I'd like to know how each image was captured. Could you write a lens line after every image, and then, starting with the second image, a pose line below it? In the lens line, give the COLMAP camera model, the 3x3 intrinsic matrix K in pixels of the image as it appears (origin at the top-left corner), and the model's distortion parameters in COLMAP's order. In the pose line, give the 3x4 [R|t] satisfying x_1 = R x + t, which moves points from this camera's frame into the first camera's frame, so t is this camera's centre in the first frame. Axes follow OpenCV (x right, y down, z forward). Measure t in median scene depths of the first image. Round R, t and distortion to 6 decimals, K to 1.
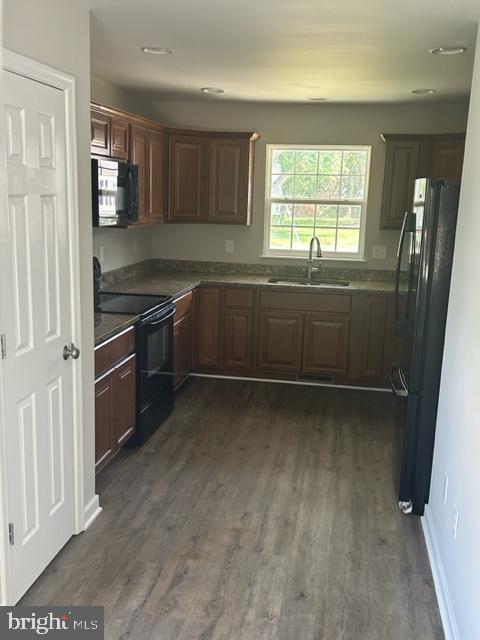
lens RADIAL K [[630.1, 0, 240.0], [0, 630.1, 320.0], [0, 0, 1]] dist [0.072235, -0.011556]
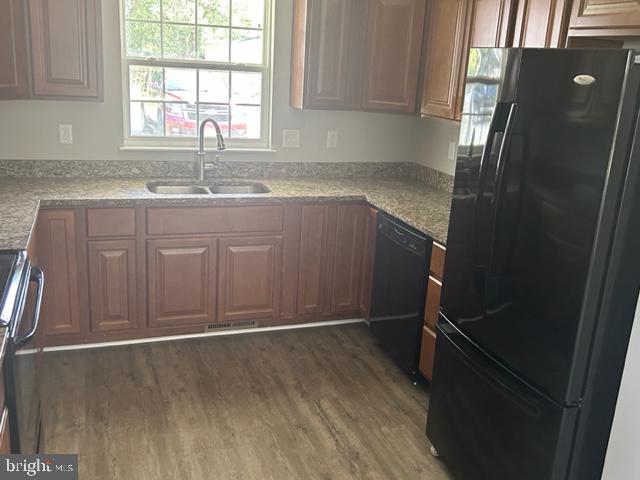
lens RADIAL K [[630.1, 0, 322.2], [0, 630.1, 235.5], [0, 0, 1]] dist [0.072235, -0.011556]
pose [[0.864726, -0.110633, 0.489907, -0.127069], [0.063081, 0.991637, 0.112594, -0.077816], [-0.498267, -0.066459, 0.864473, 0.347016]]
